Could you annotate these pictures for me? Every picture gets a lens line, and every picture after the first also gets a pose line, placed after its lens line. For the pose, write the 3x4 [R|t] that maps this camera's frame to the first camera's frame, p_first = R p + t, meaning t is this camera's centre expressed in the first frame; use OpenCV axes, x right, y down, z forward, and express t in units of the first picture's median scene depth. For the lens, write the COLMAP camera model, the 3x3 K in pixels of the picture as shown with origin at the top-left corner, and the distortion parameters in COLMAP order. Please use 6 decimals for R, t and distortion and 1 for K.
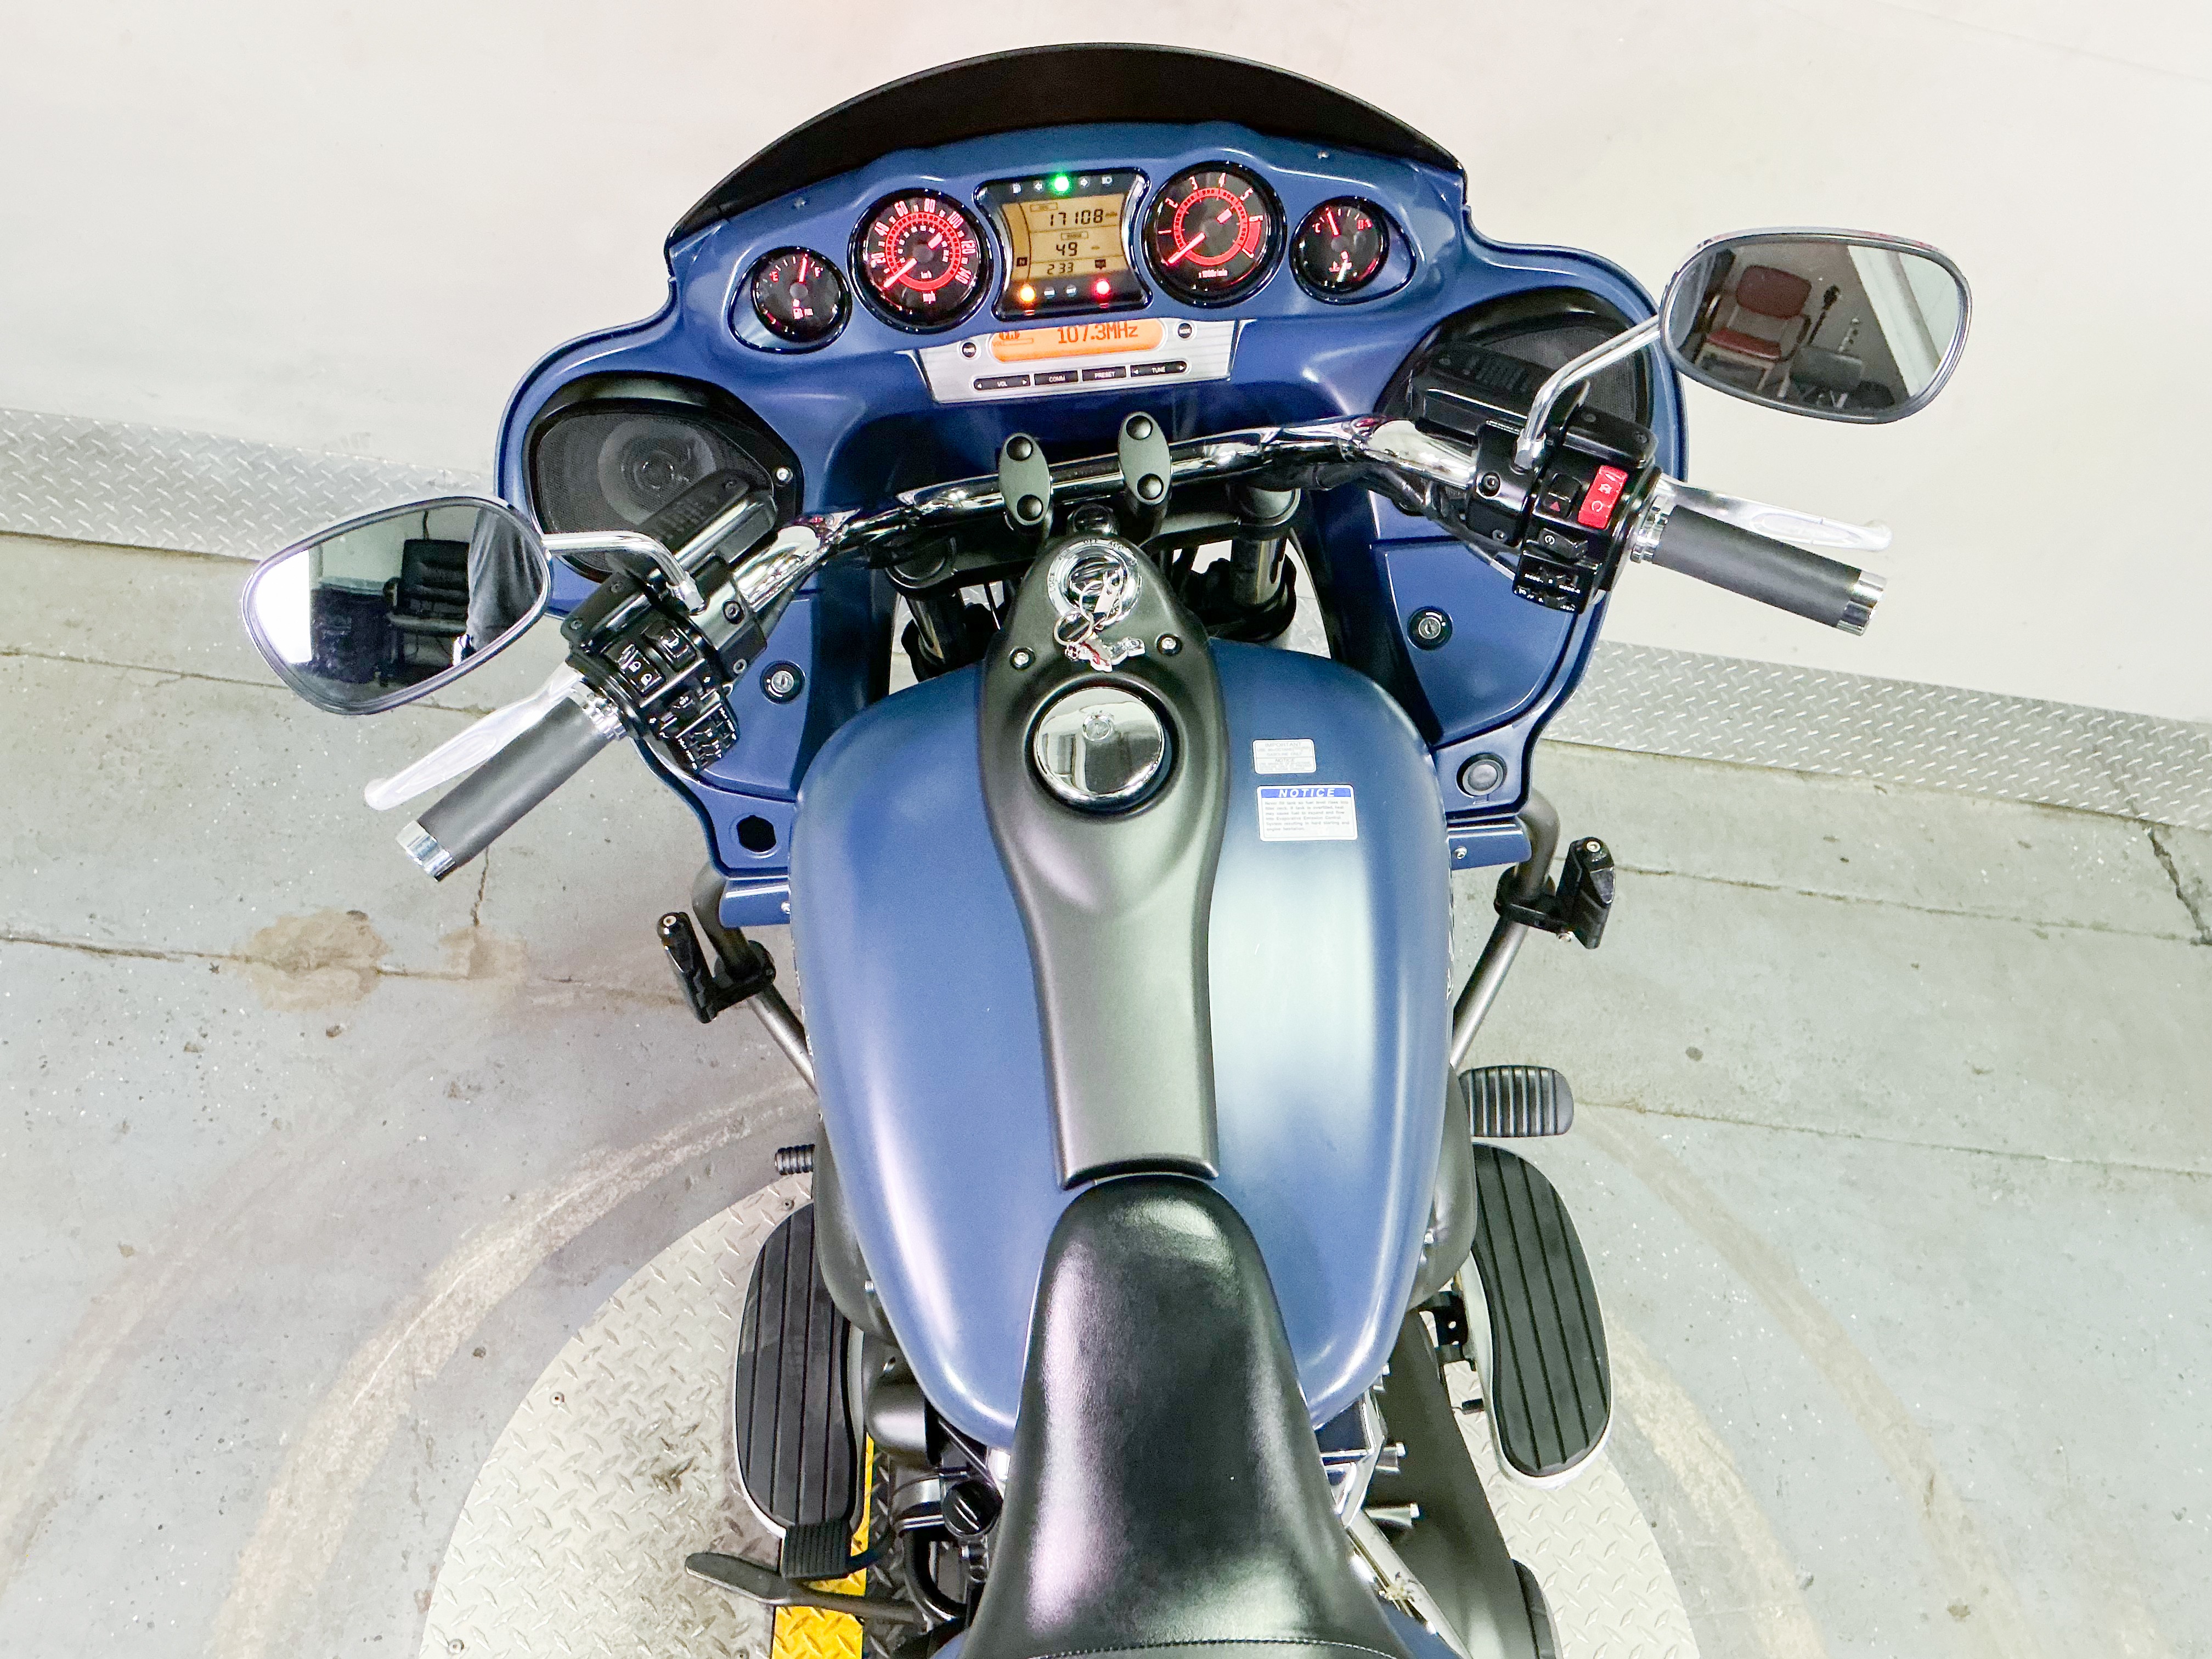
lens RADIAL K [[1832.5, 0, 1106.0], [0, 1832.5, 829.5], [0, 0, 1]] dist [0.030148, -0.004629]
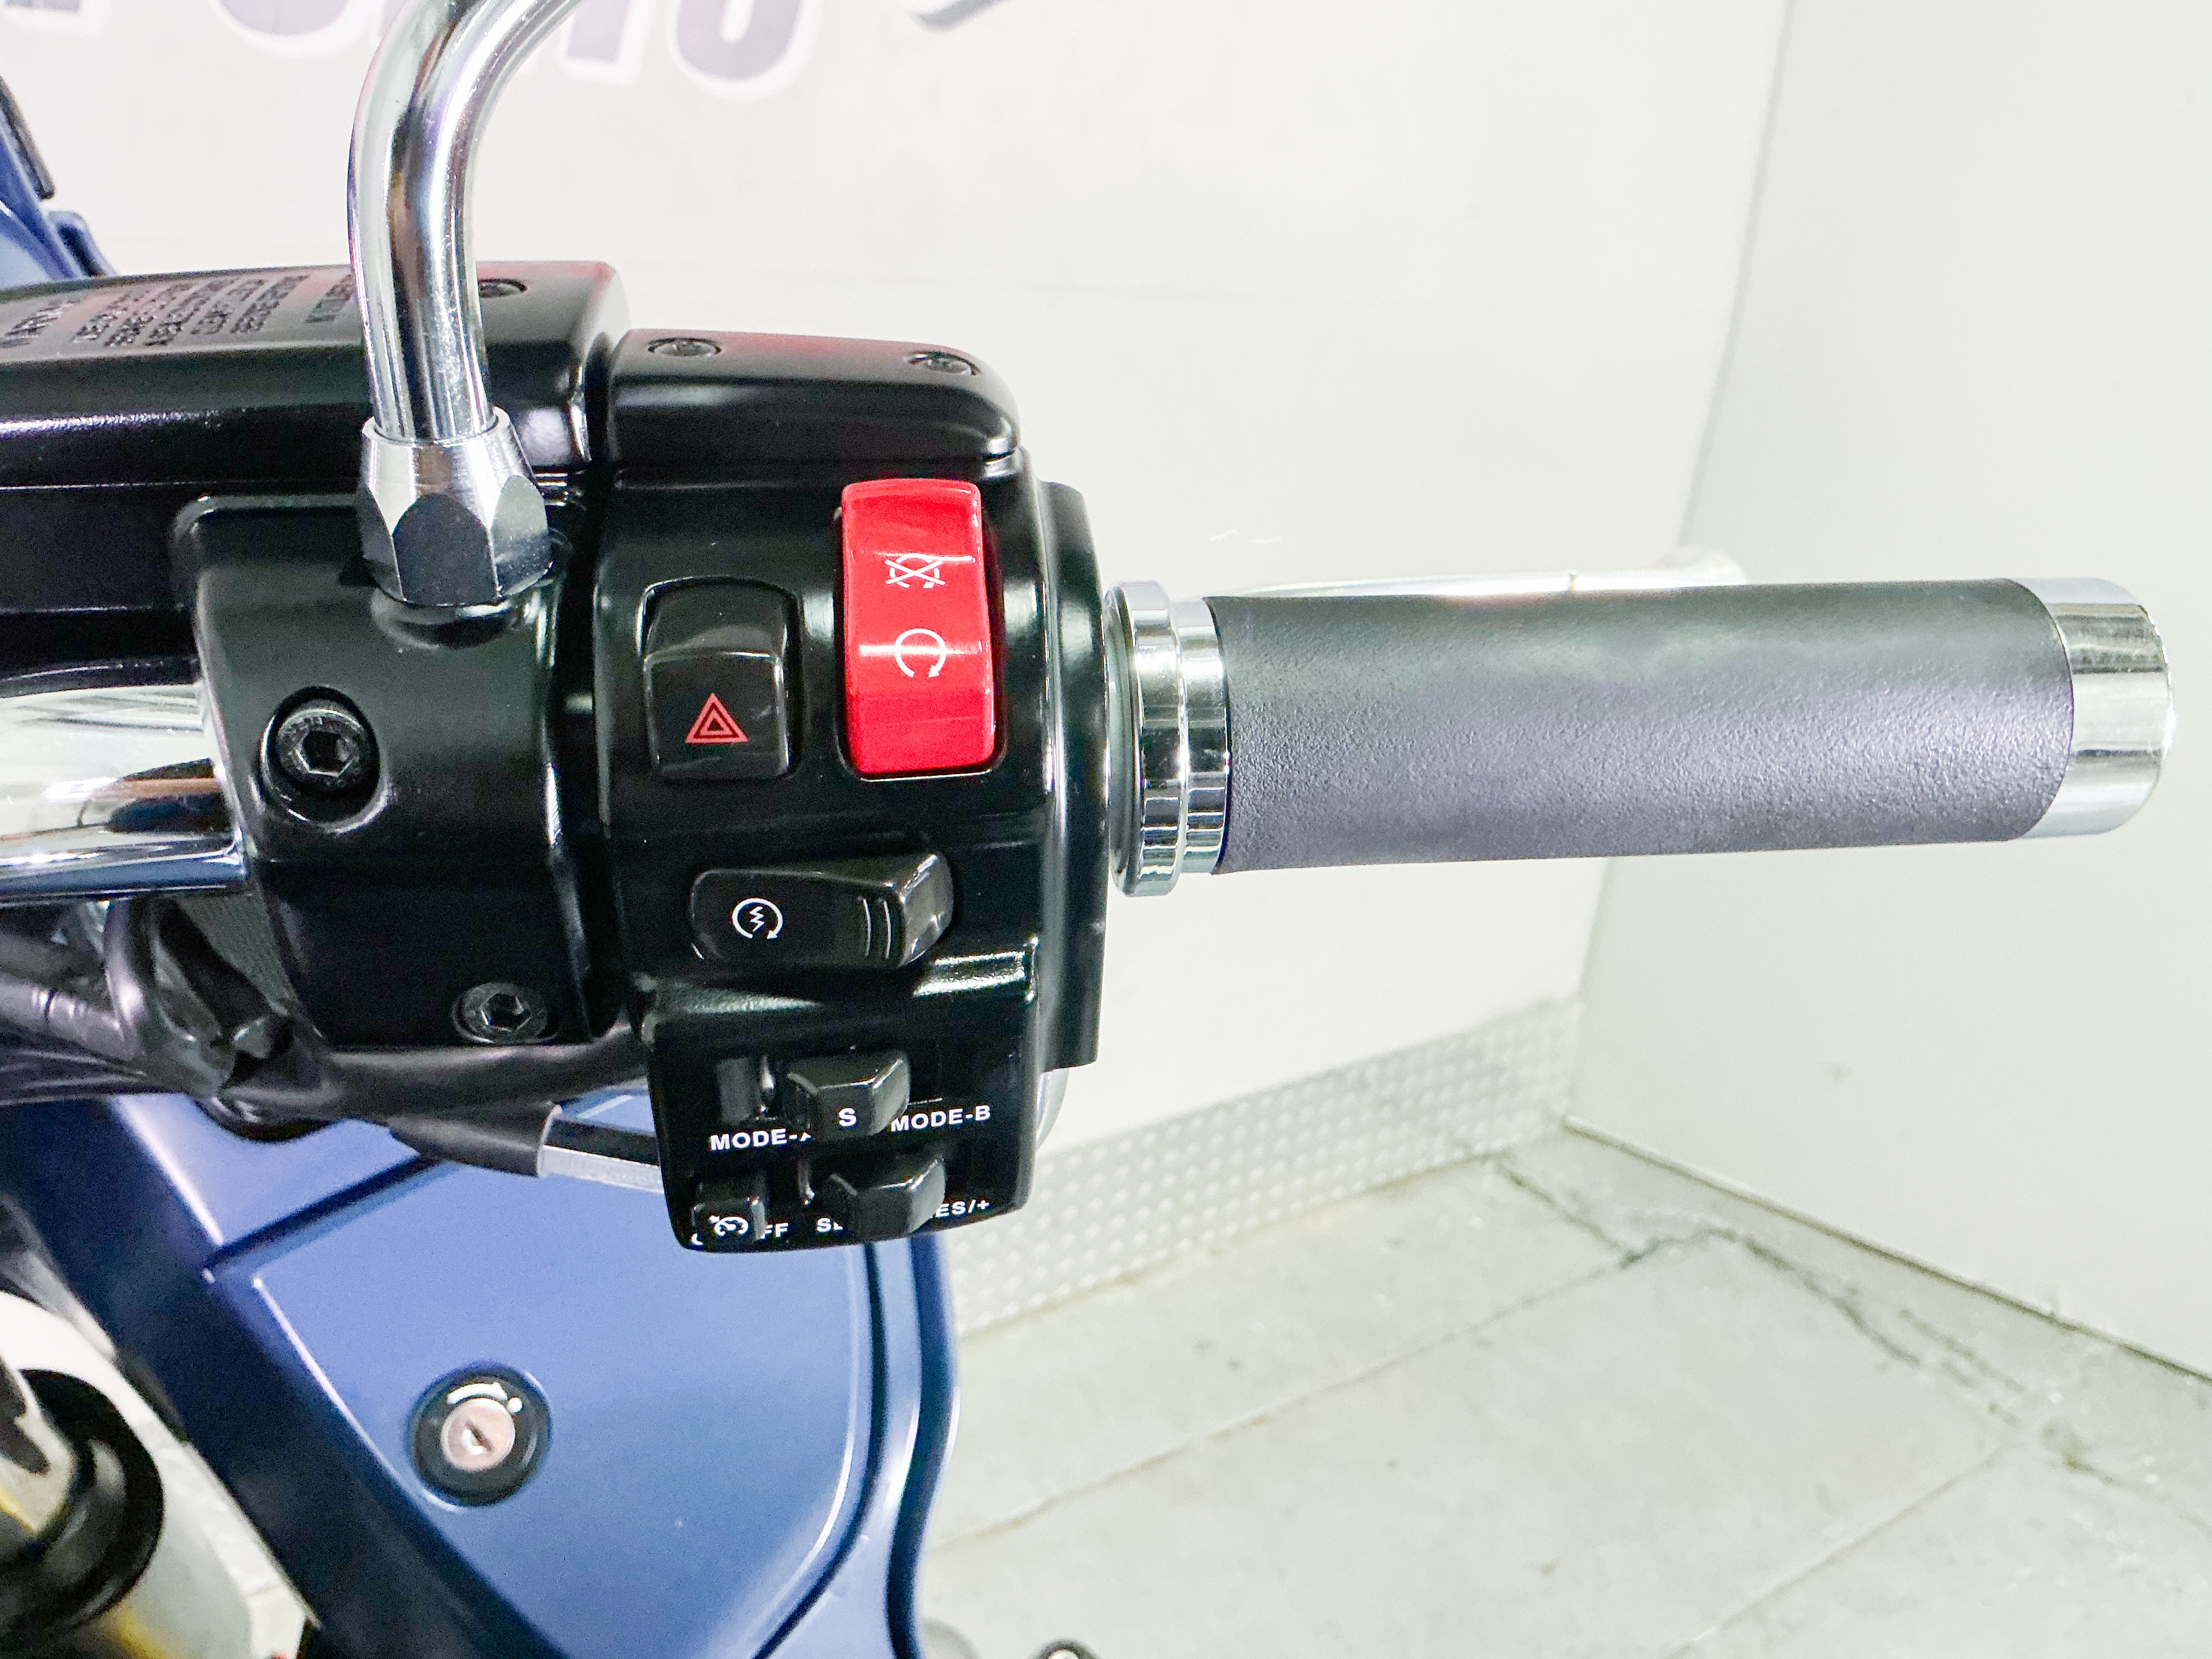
lens RADIAL K [[1832.5, 0, 1106.0], [0, 1832.5, 829.5], [0, 0, 1]] dist [0.030148, -0.004629]
pose [[0.816781, -0.307898, 0.487922, 0.153300], [0.448763, 0.870550, -0.201878, -0.094802], [-0.362602, 0.383852, 0.849222, 0.698028]]
